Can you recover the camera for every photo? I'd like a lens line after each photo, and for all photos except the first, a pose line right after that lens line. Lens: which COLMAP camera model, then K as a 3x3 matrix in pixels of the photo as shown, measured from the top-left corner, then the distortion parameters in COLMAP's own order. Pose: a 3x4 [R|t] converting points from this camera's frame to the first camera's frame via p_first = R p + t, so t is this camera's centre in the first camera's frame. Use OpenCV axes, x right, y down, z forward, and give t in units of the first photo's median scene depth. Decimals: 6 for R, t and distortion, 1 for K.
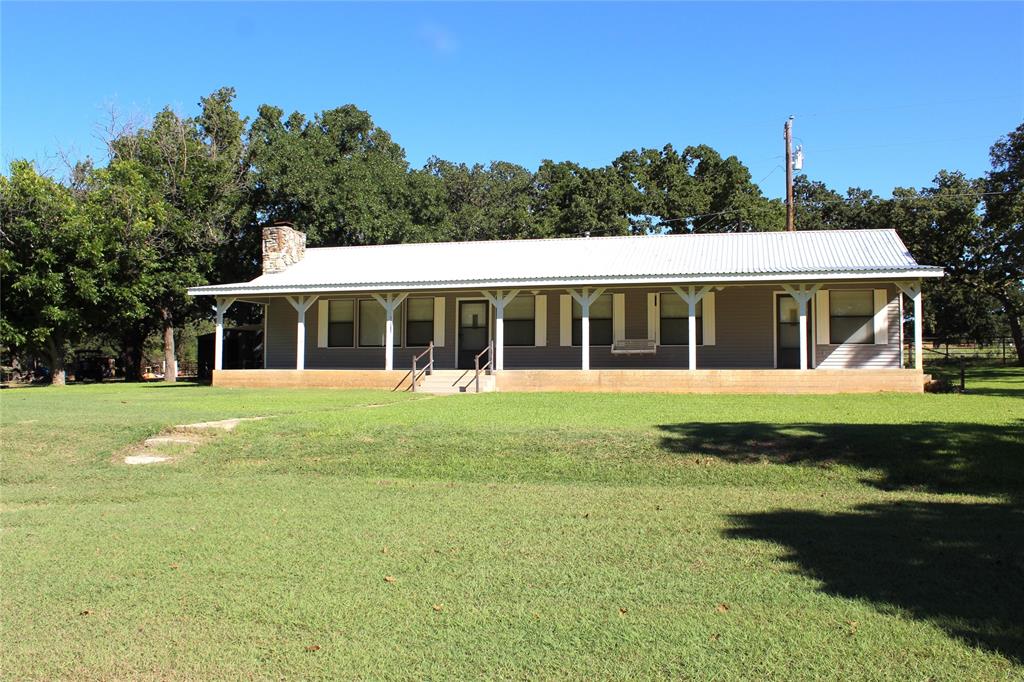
lens RADIAL K [[845.3, 0, 512.0], [0, 845.3, 341.0], [0, 0, 1]] dist [-0.171014, 0.155128]
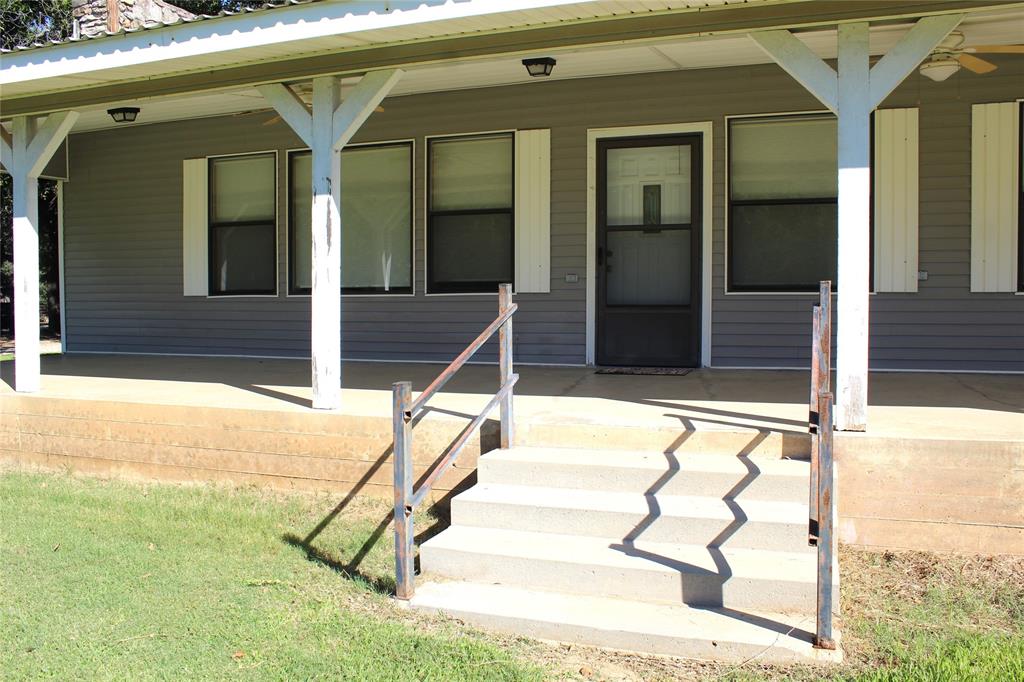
lens RADIAL K [[845.3, 0, 512.0], [0, 845.3, 341.0], [0, 0, 1]] dist [-0.171014, 0.155128]
pose [[0.995773, -0.000005, -0.091851, -0.065909], [0.008684, 0.995526, 0.094092, -0.004582], [0.091440, -0.094492, 0.991317, 0.697449]]
